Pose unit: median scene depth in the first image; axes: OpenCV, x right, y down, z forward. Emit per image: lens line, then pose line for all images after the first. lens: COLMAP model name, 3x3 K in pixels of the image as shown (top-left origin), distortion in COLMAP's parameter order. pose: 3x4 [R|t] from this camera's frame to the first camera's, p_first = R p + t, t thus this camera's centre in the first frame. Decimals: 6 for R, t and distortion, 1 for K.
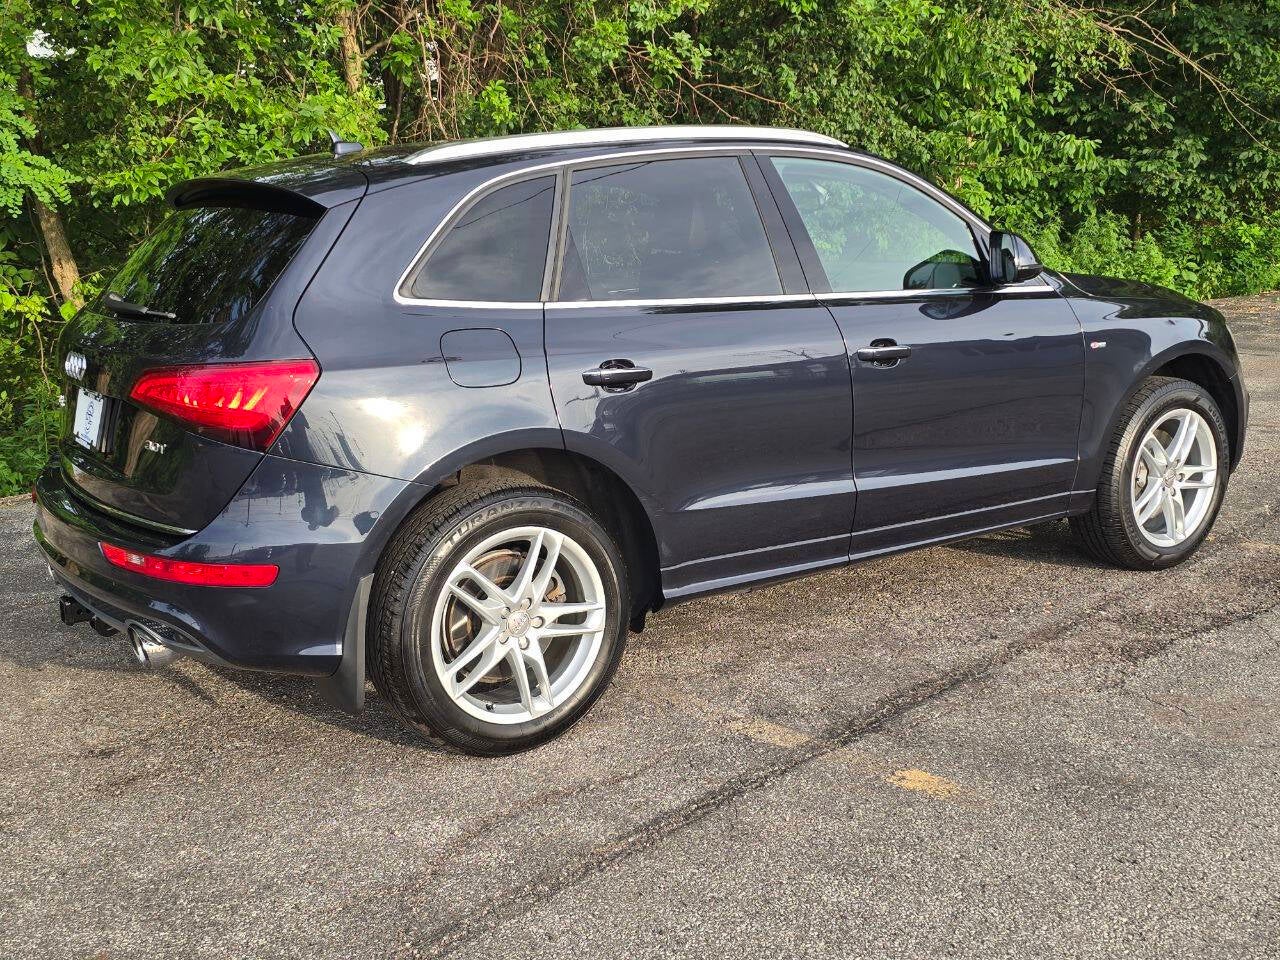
lens RADIAL K [[1344.7, 0, 641.3], [0, 1344.7, 475.9], [0, 0, 1]] dist [0.050823, 0.000000]
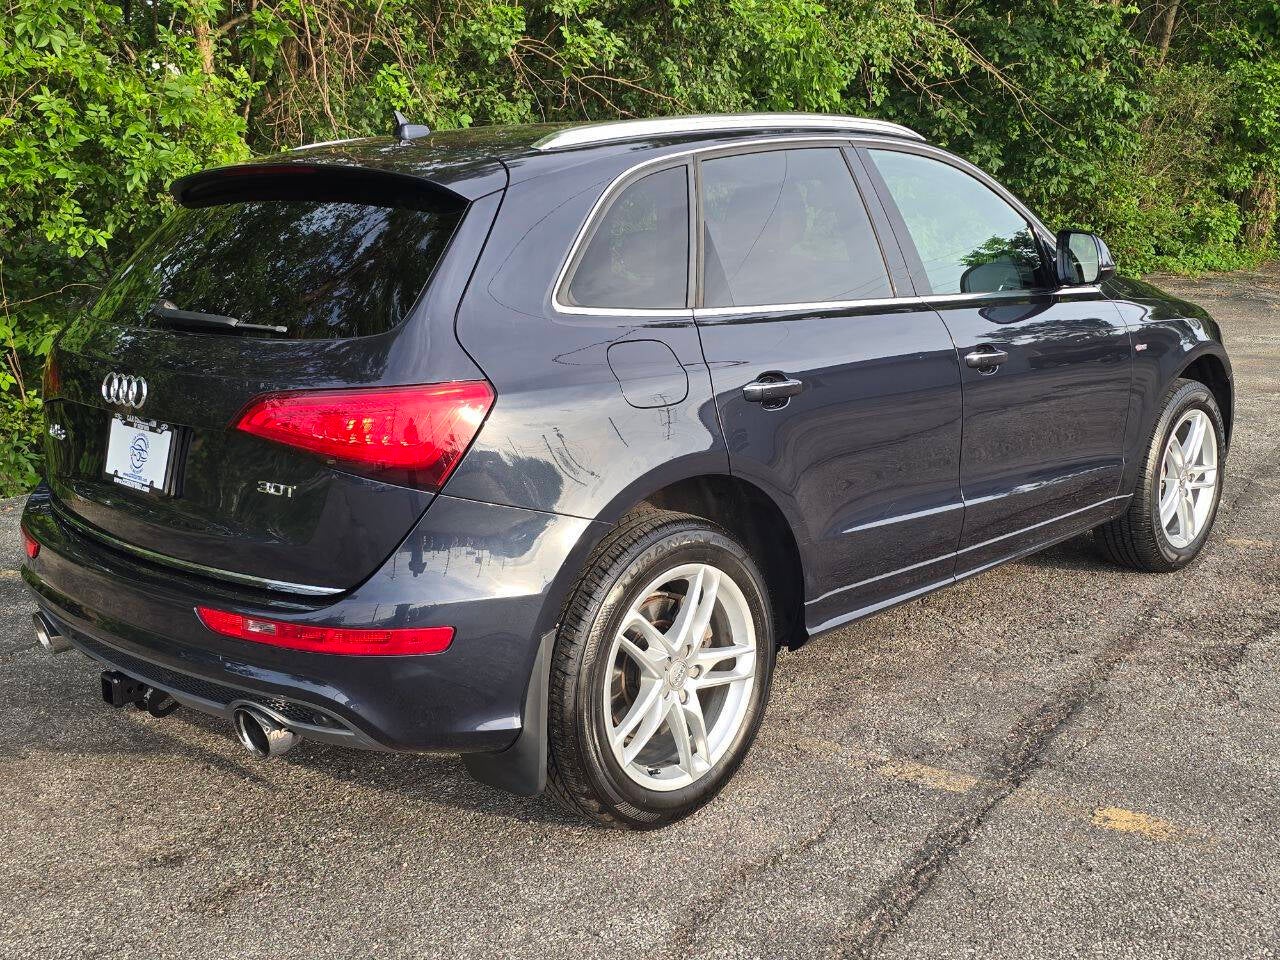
lens RADIAL K [[1344.7, 0, 646.4], [0, 1344.7, 474.0], [0, 0, 1]] dist [0.050823, 0.000000]
pose [[0.979741, -0.030538, 0.197927, -0.196225], [0.030675, 0.999527, 0.002375, -0.016699], [-0.197905, 0.003745, 0.980214, 0.098861]]
